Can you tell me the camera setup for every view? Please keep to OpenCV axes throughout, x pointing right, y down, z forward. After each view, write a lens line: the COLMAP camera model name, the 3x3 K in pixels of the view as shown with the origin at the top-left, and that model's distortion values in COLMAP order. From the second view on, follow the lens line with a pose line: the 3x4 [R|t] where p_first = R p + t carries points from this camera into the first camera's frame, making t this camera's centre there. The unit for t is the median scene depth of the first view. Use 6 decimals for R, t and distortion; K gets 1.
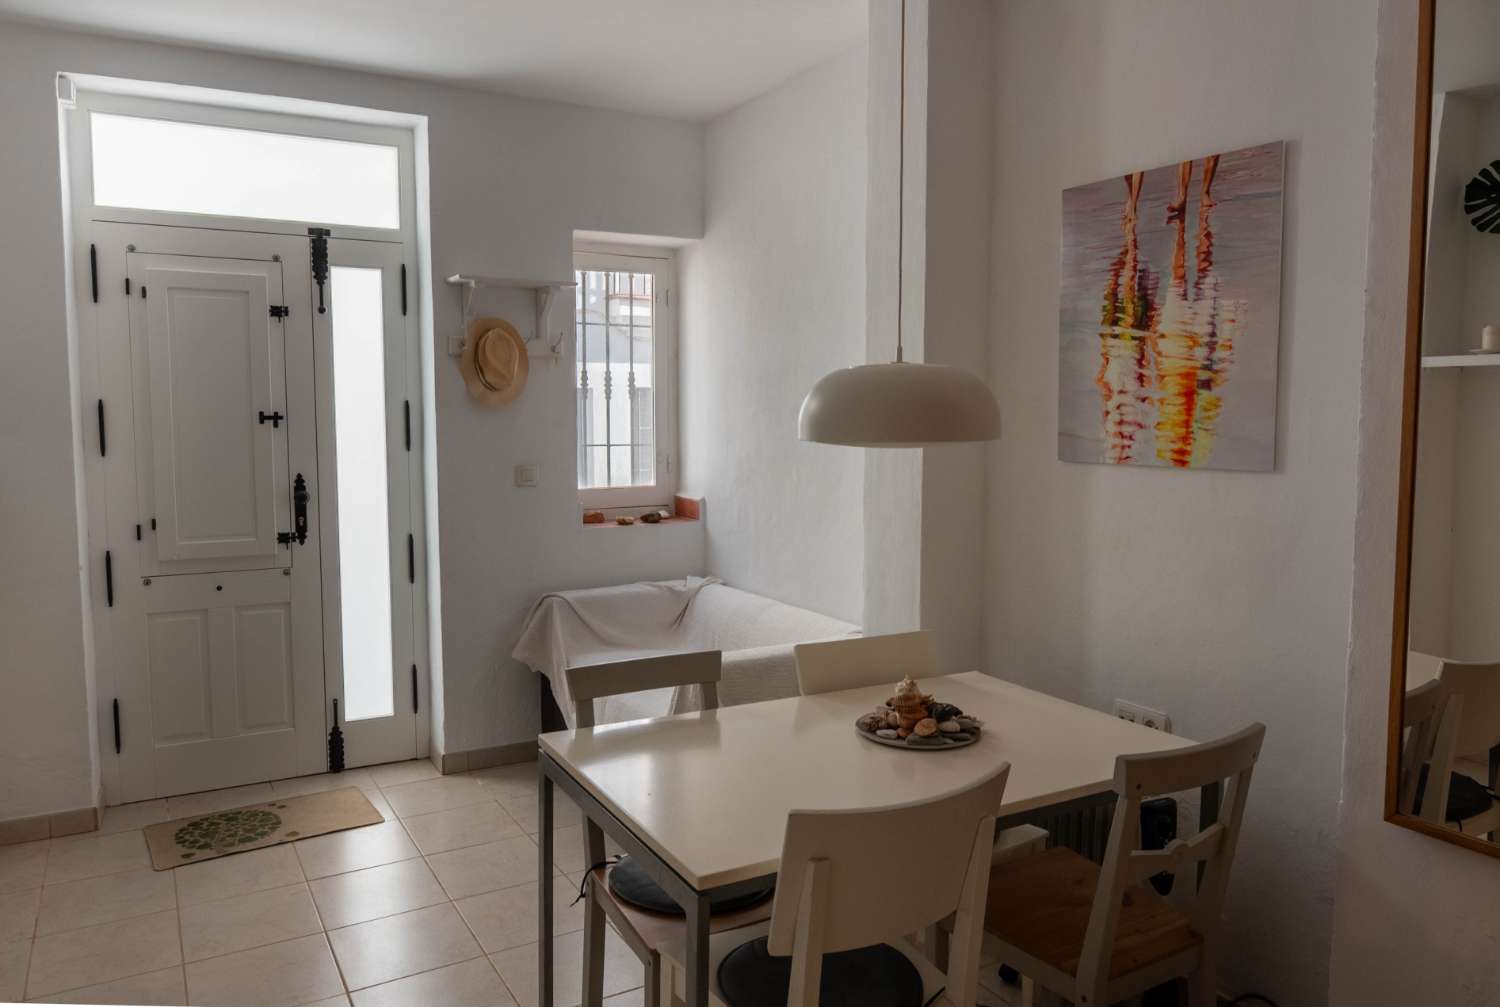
lens RADIAL K [[1066.2, 0, 748.3], [0, 1066.2, 501.9], [0, 0, 1]] dist [-0.005644, 0.003765]
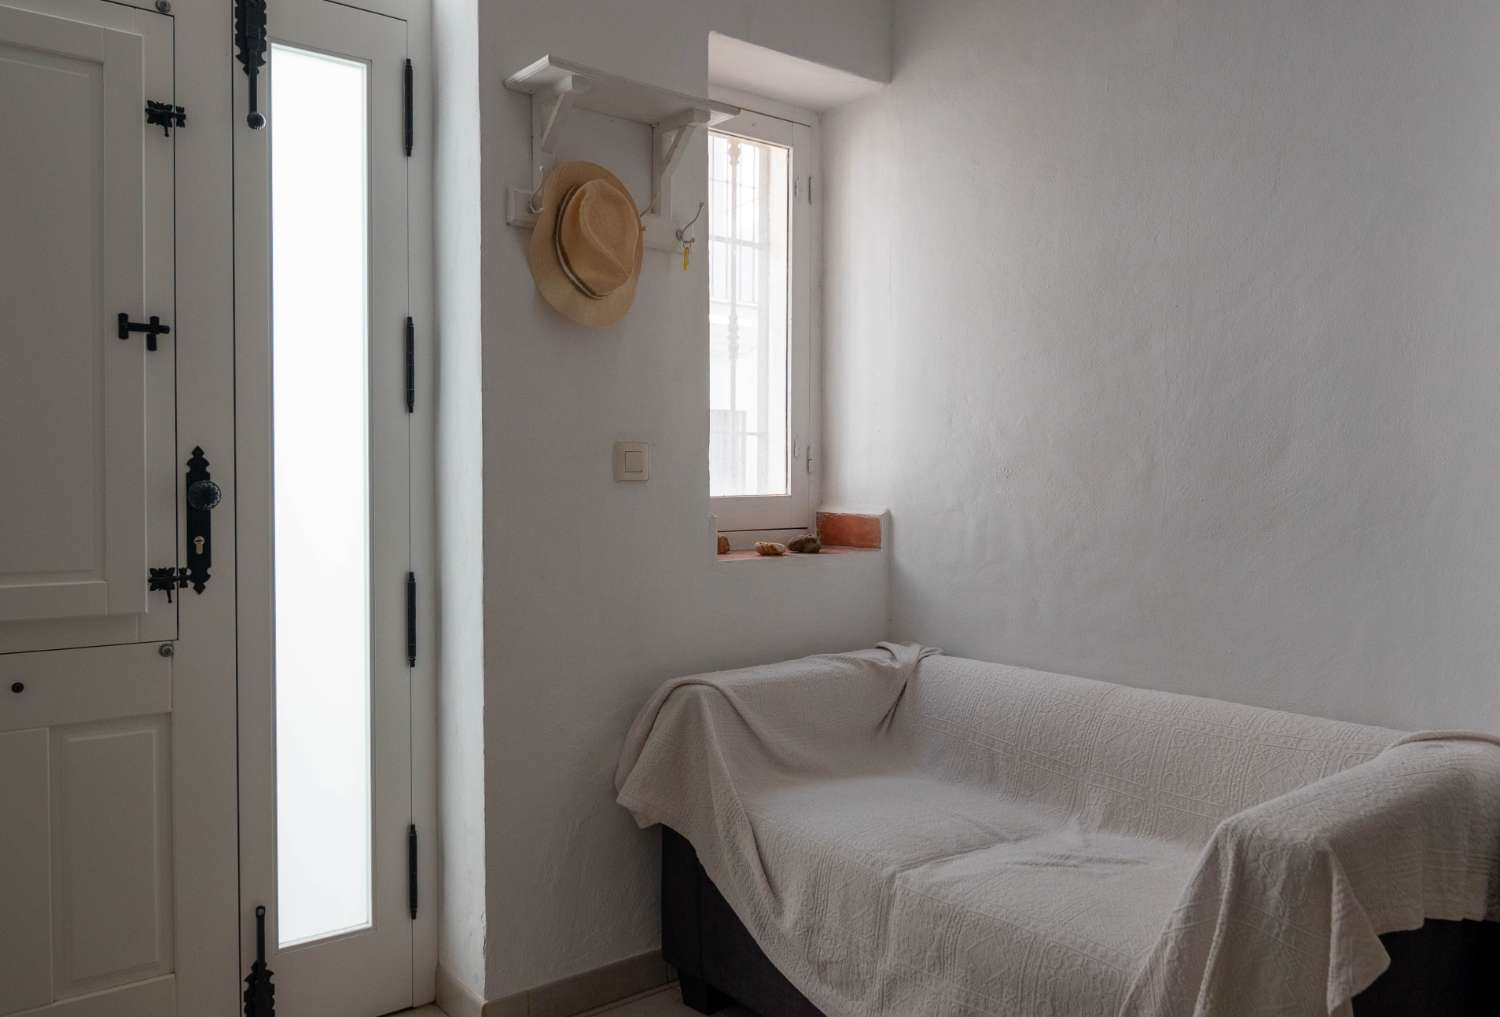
lens RADIAL K [[1107.1, 0, 753.5], [0, 1107.1, 506.4], [0, 0, 1]] dist [-0.002249, -0.018672]
pose [[0.984843, -0.002665, 0.173428, -0.255108], [0.013547, 0.998009, -0.061594, 0.034988], [-0.172919, 0.063009, 0.982919, 0.452628]]
